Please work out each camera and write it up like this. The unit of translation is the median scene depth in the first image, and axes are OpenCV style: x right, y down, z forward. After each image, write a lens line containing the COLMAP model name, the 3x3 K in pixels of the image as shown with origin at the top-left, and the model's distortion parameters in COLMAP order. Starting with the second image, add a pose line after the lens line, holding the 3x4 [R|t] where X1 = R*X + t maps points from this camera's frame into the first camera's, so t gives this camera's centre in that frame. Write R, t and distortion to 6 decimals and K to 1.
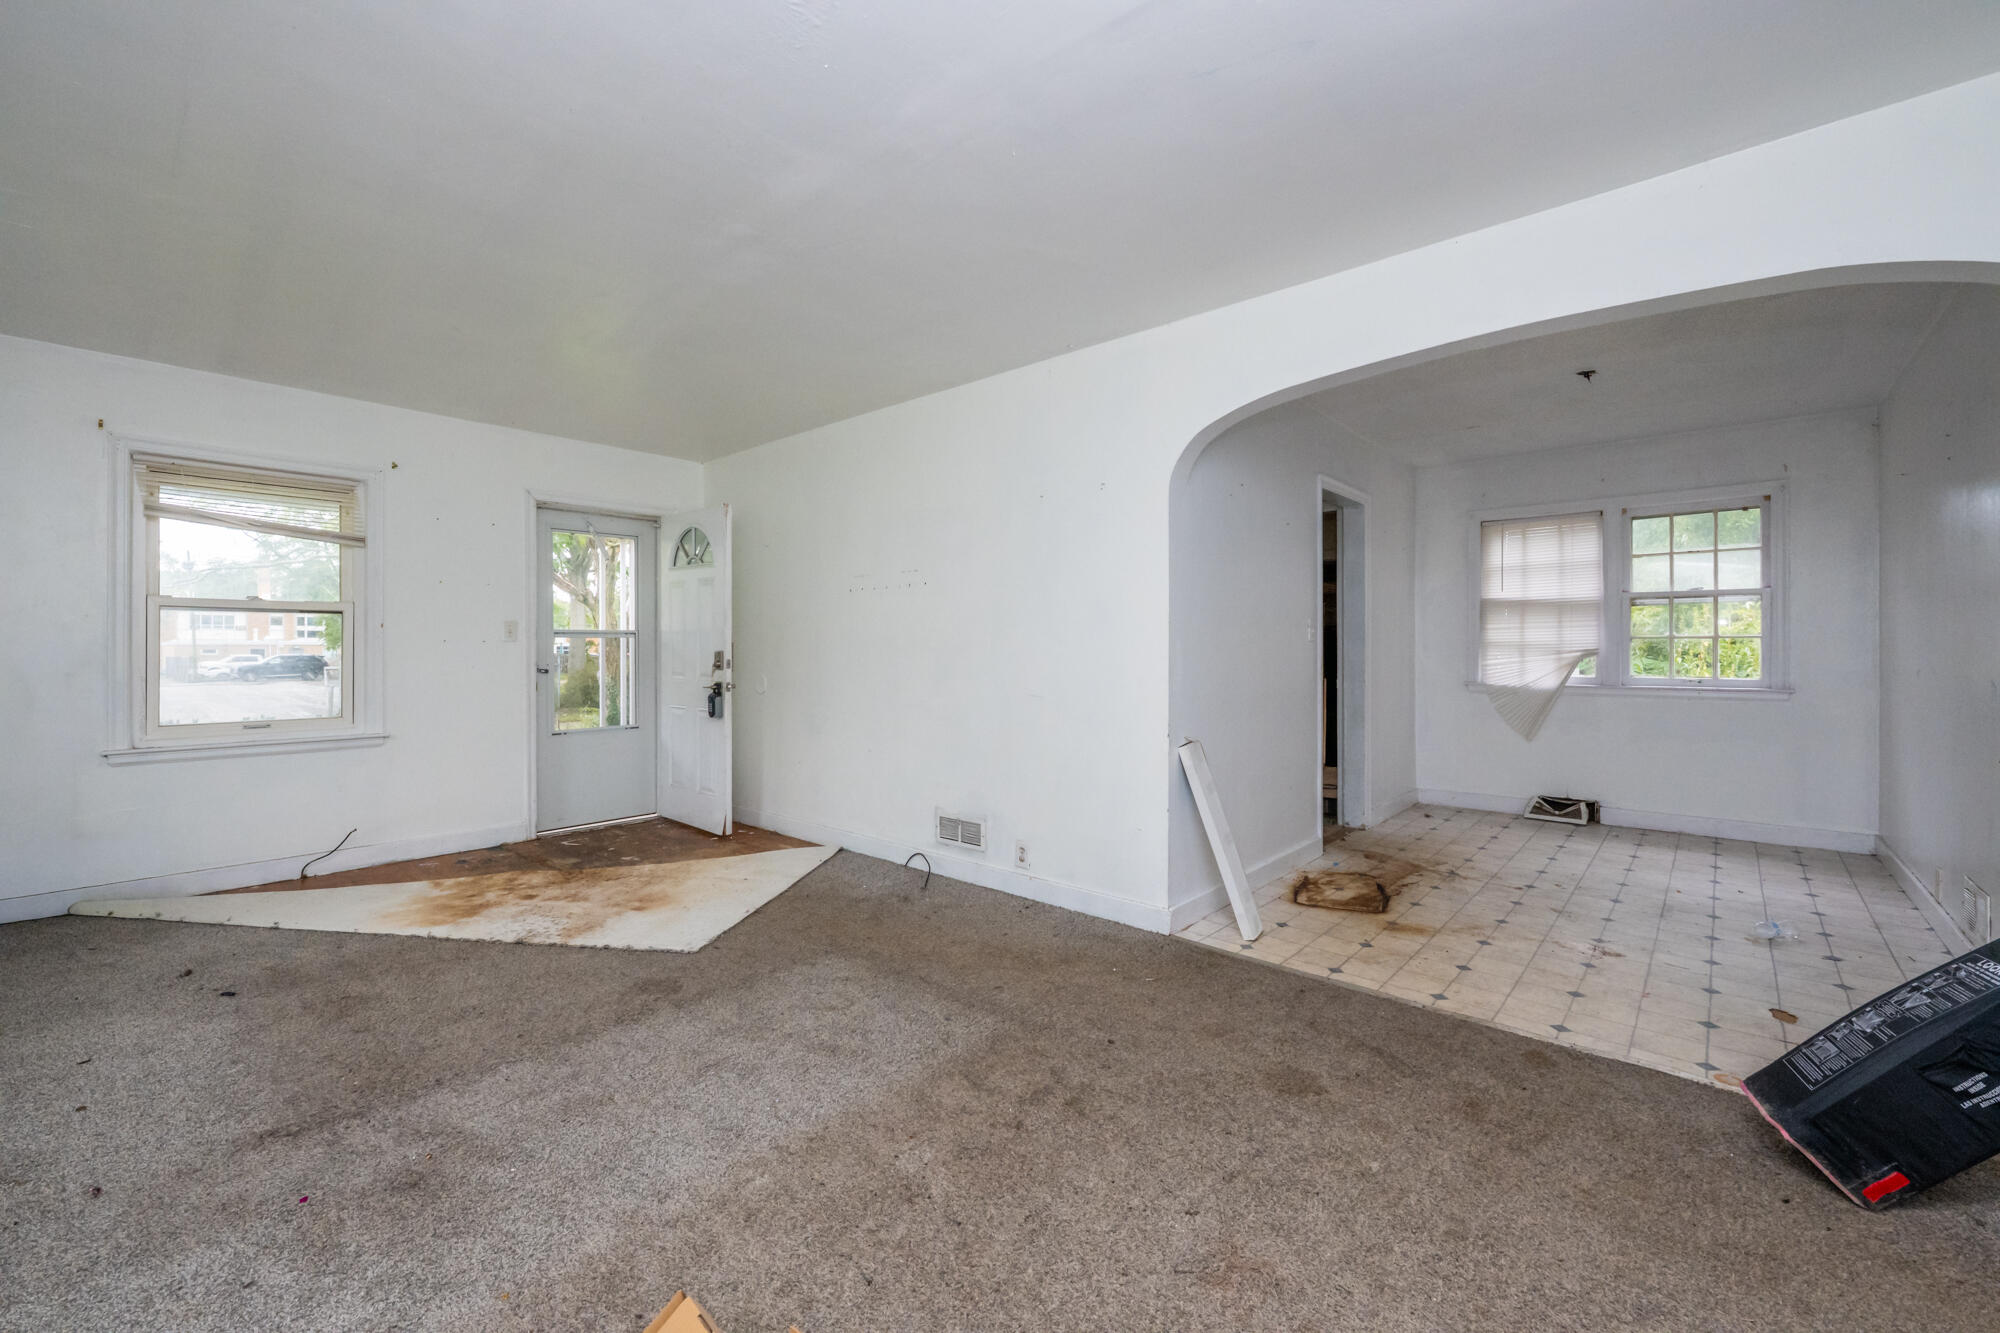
lens RADIAL K [[814.8, 0, 995.1], [0, 814.8, 653.0], [0, 0, 1]] dist [0.000521, -0.000016]
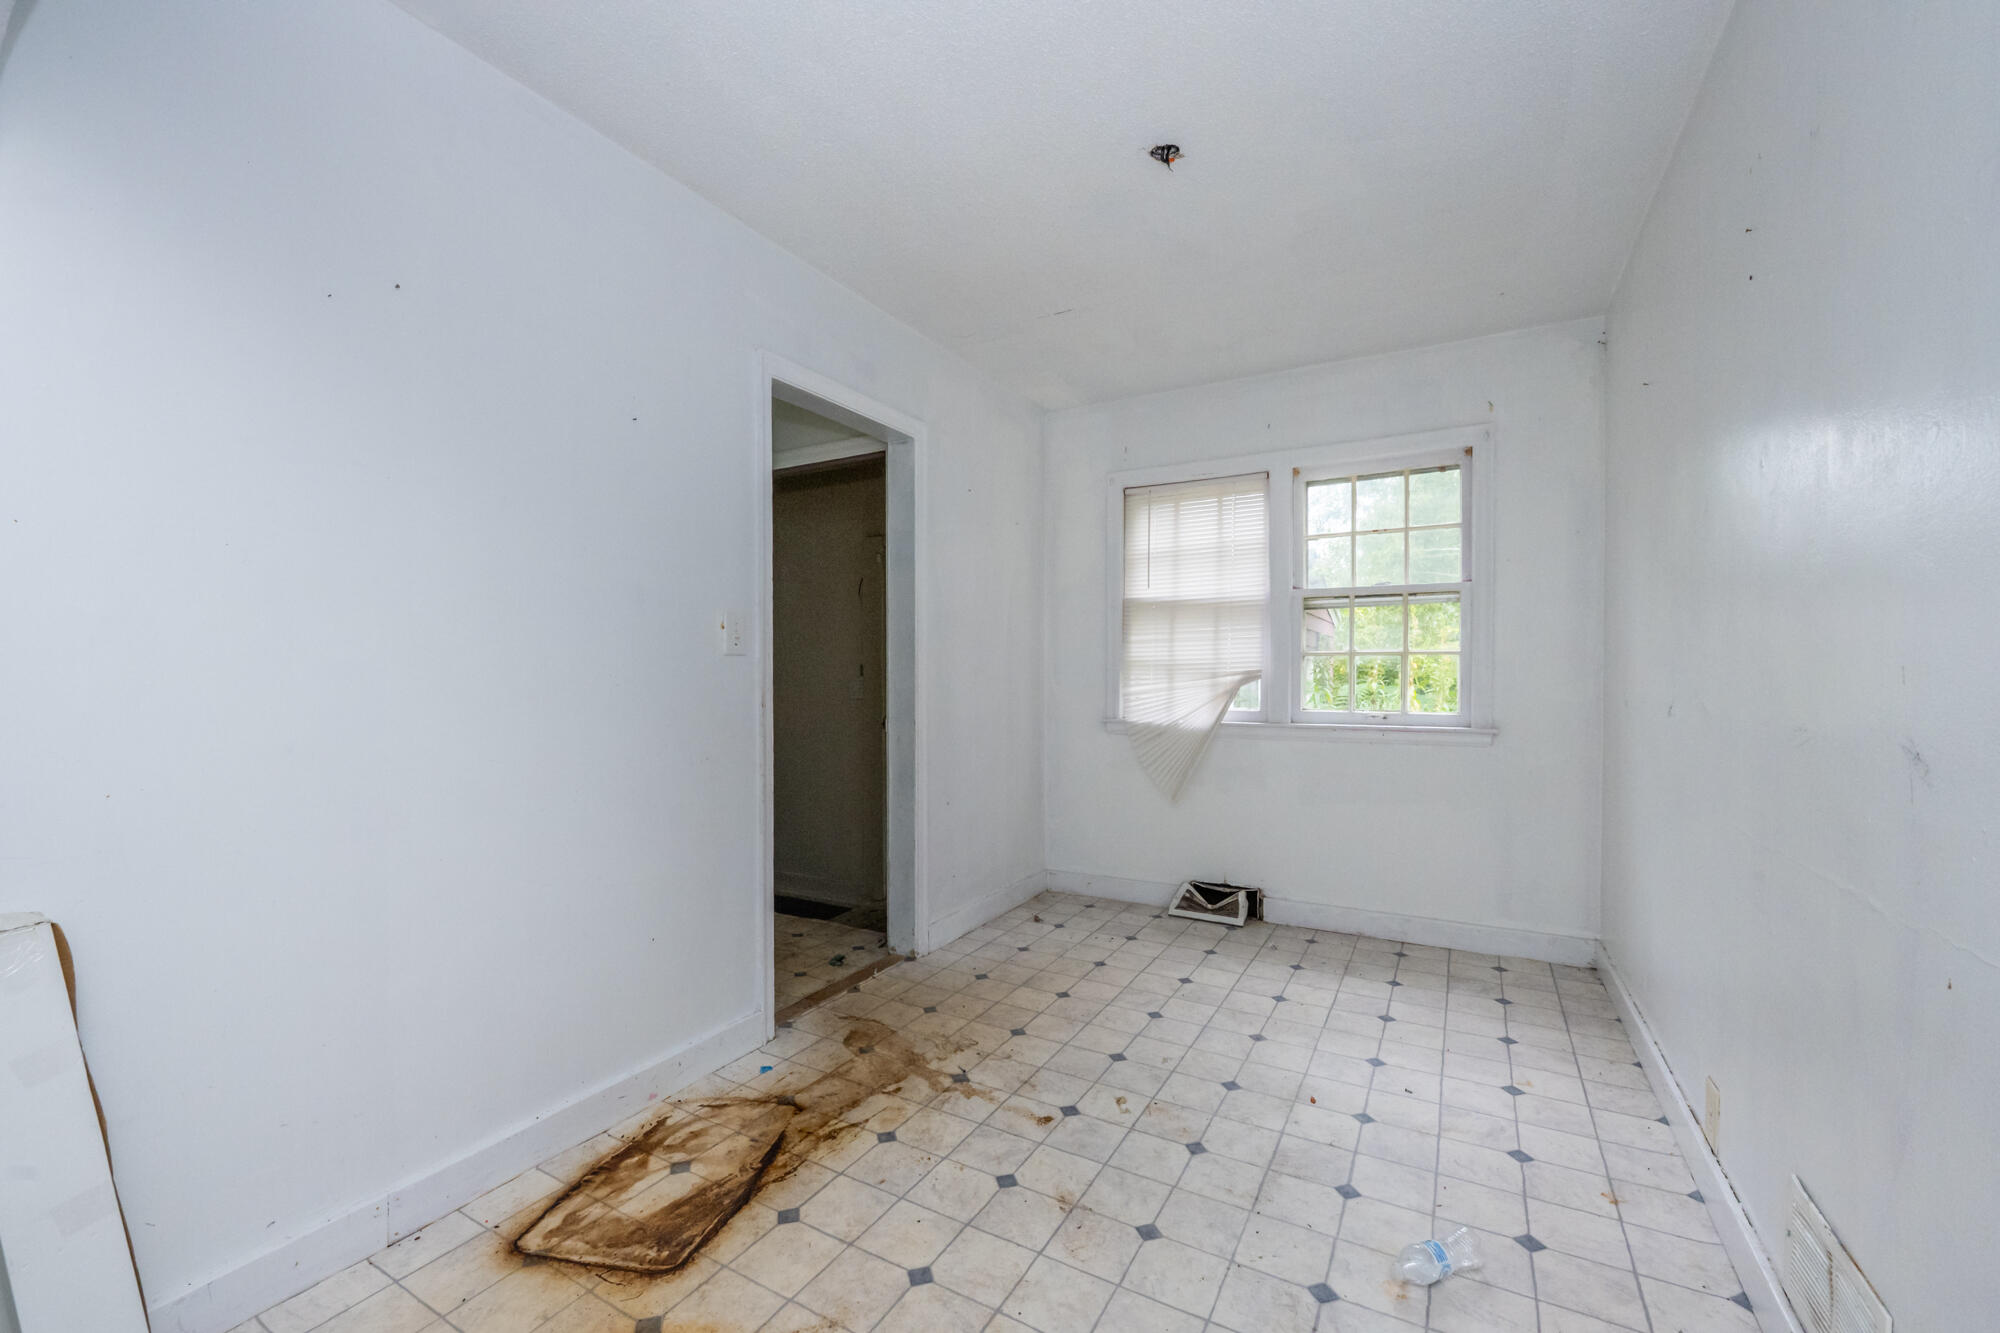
lens RADIAL K [[804.6, 0, 999.3], [0, 804.6, 688.8], [0, 0, 1]] dist [-0.001416, -0.000122]
pose [[0.979330, -0.003643, 0.202236, 0.382188], [0.000690, 0.999892, 0.014670, 0.000340], [-0.202268, -0.014227, 0.979227, 0.374146]]
